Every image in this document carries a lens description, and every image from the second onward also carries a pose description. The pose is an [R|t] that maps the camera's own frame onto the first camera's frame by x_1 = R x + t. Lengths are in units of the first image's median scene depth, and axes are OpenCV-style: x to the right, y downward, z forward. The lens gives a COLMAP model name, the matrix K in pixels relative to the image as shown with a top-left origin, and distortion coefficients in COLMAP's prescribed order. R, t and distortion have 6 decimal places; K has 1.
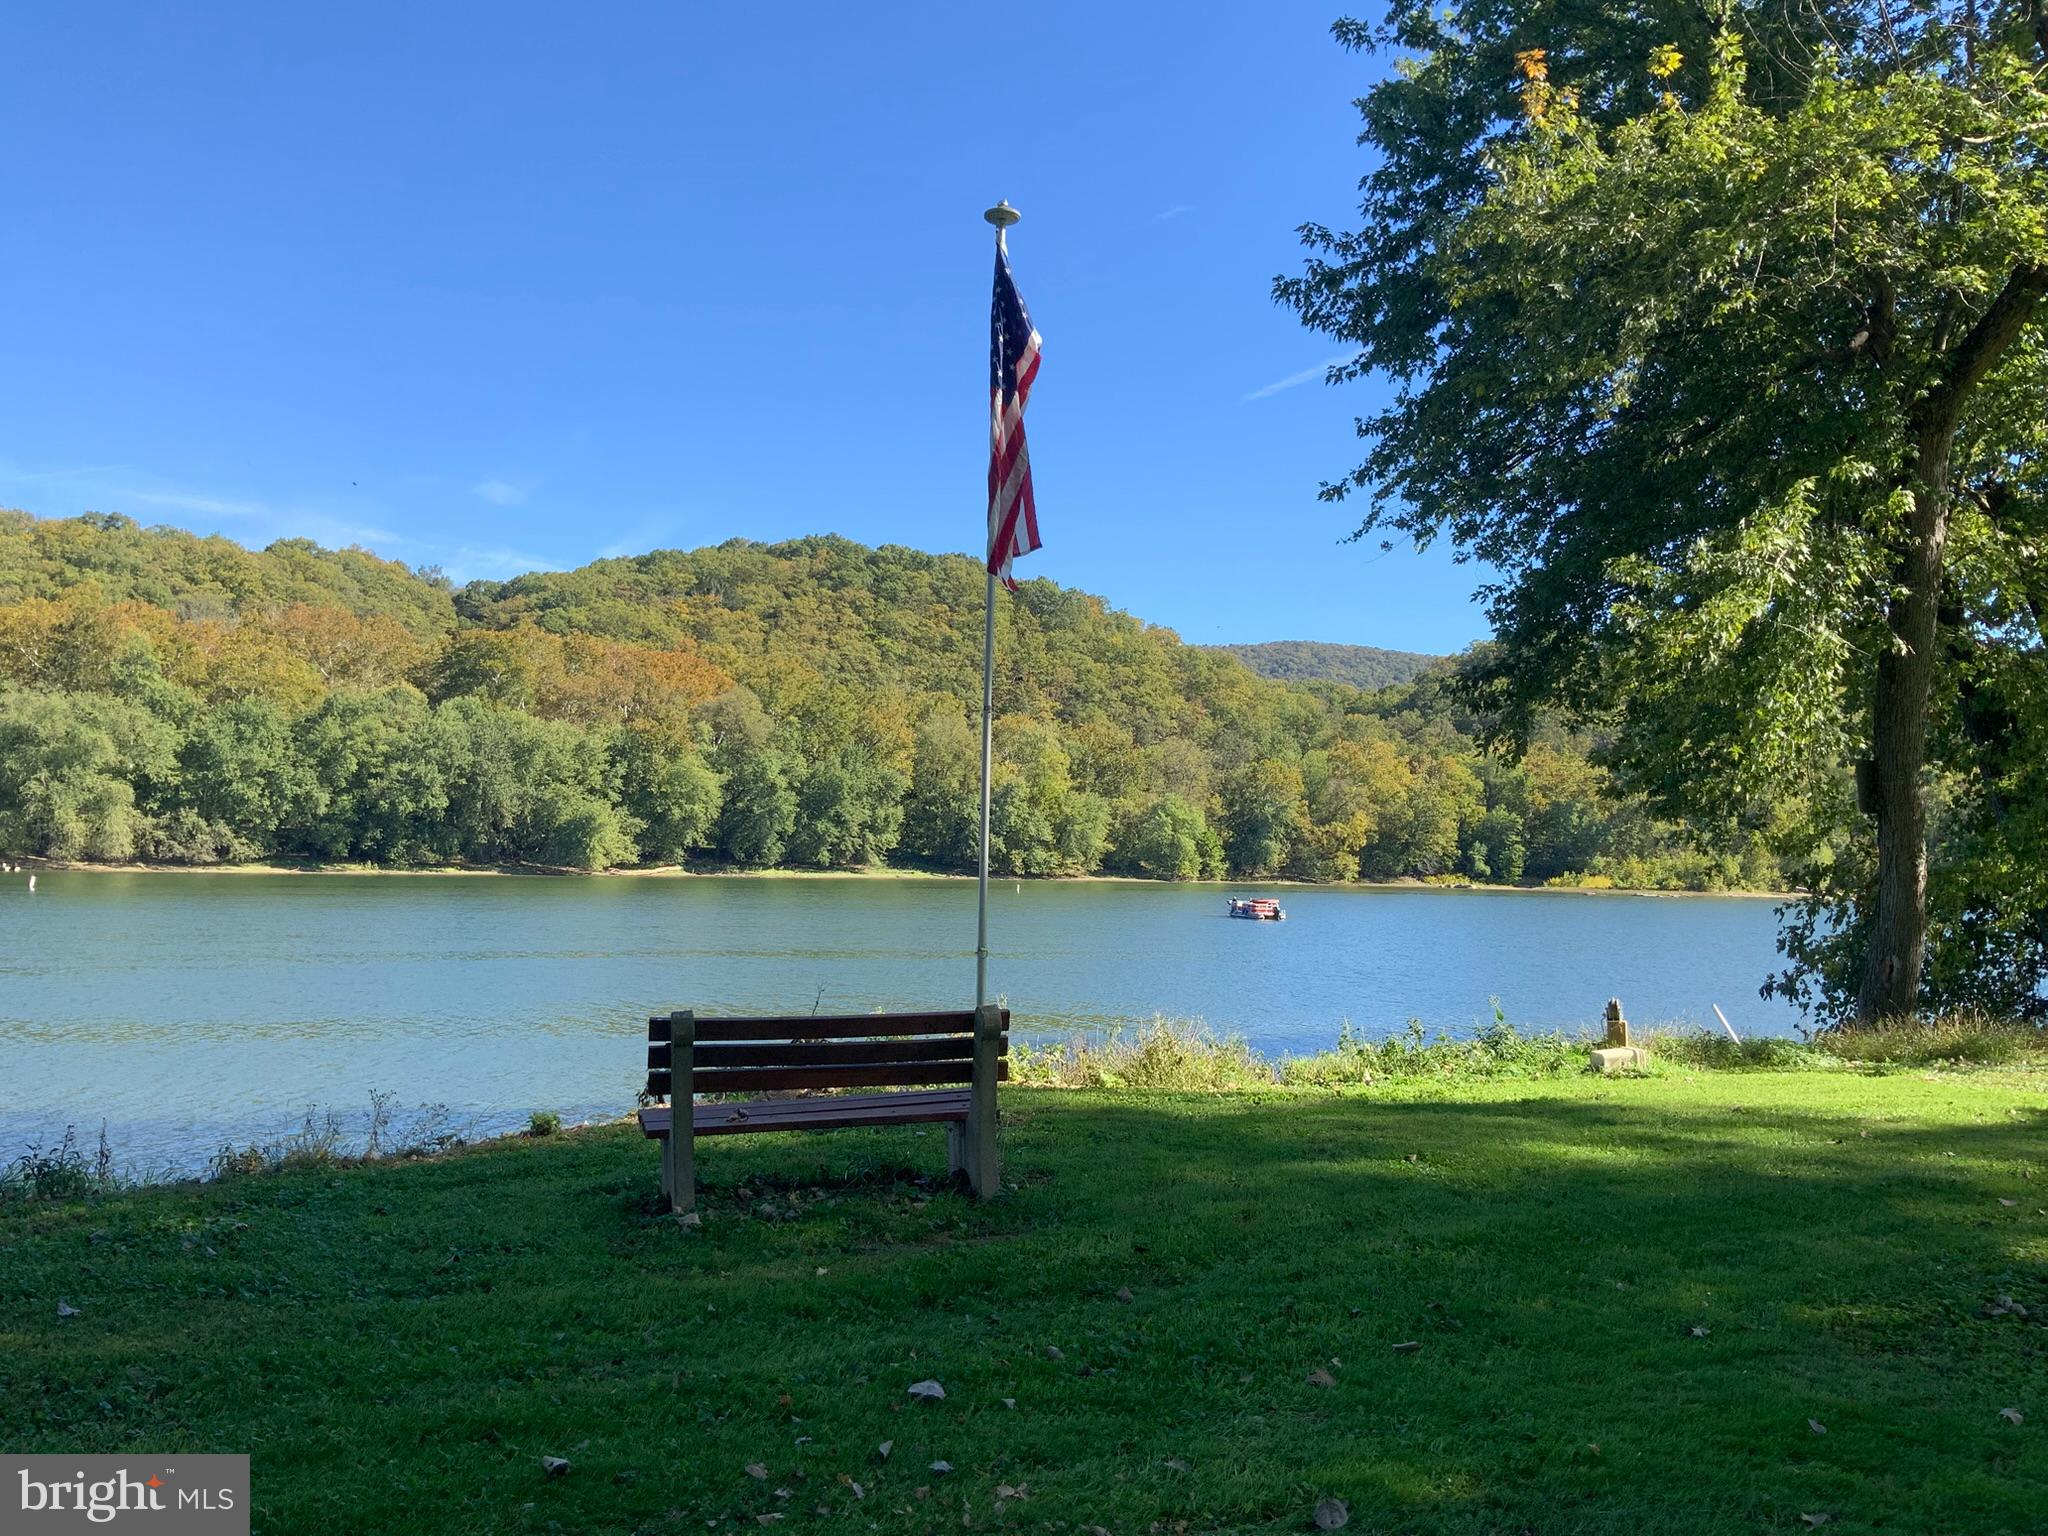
lens RADIAL K [[1604.2, 0, 1024.0], [0, 1604.2, 768.0], [0, 0, 1]] dist [0.032660, -0.111646]
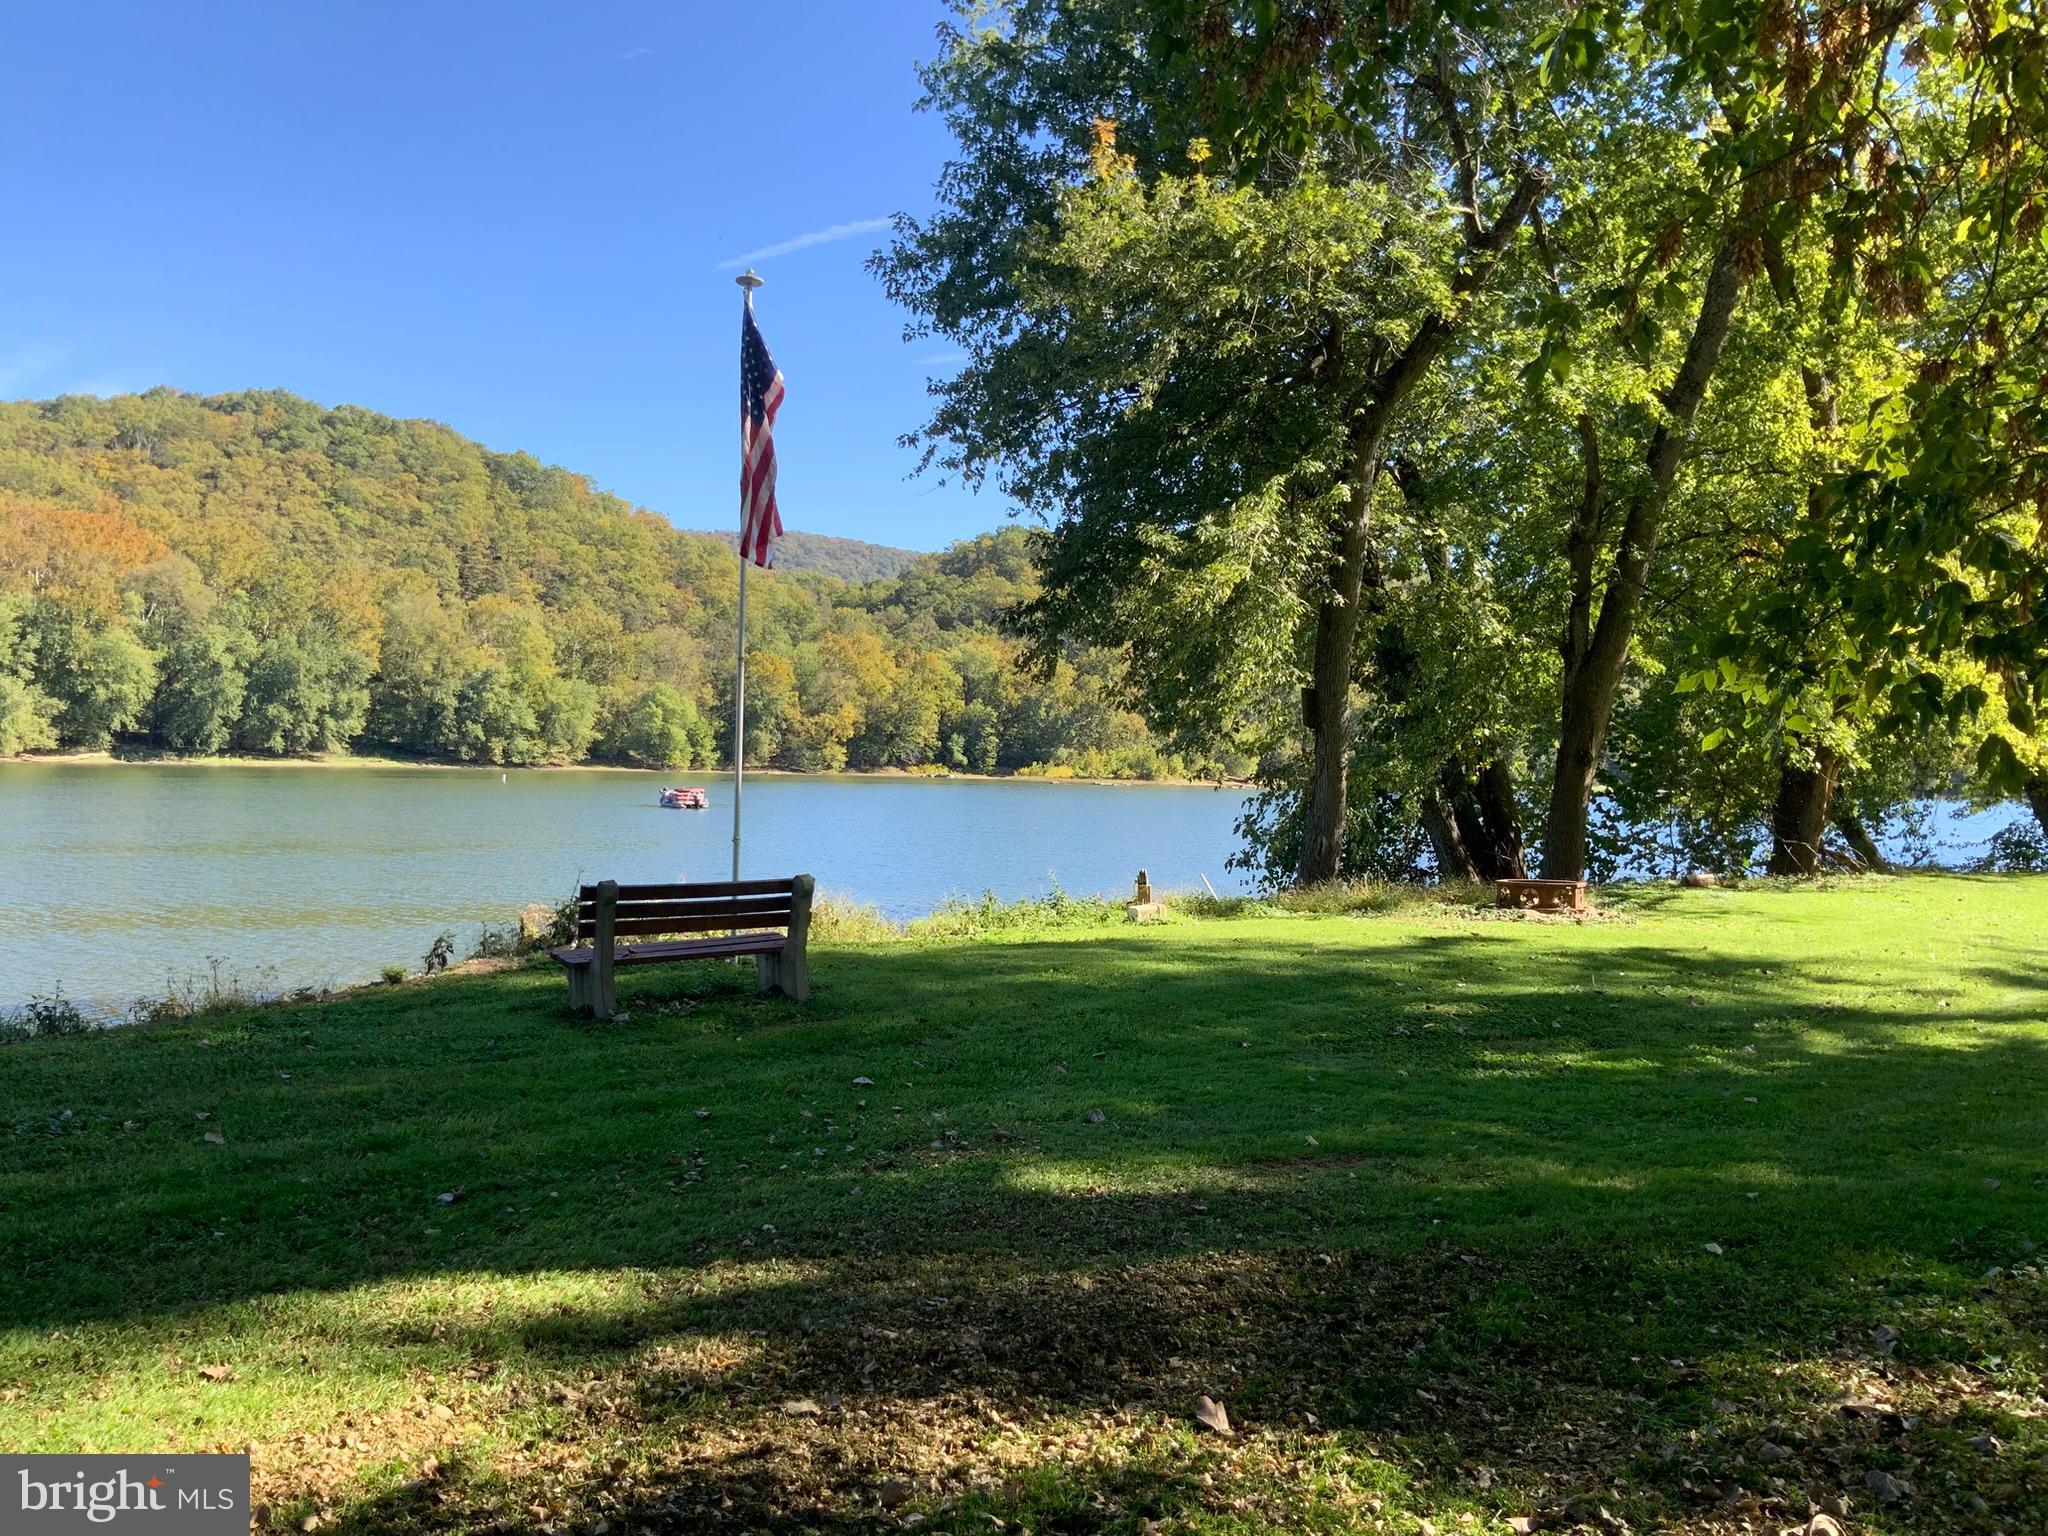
lens RADIAL K [[1747.8, 0, 1024.0], [0, 1747.8, 768.0], [0, 0, 1]] dist [0.005259, -0.252796]
pose [[0.942365, 0.002203, 0.334580, -0.057661], [-0.026256, 0.997382, 0.067383, -0.009821], [-0.333556, -0.072284, 0.939955, -0.089946]]
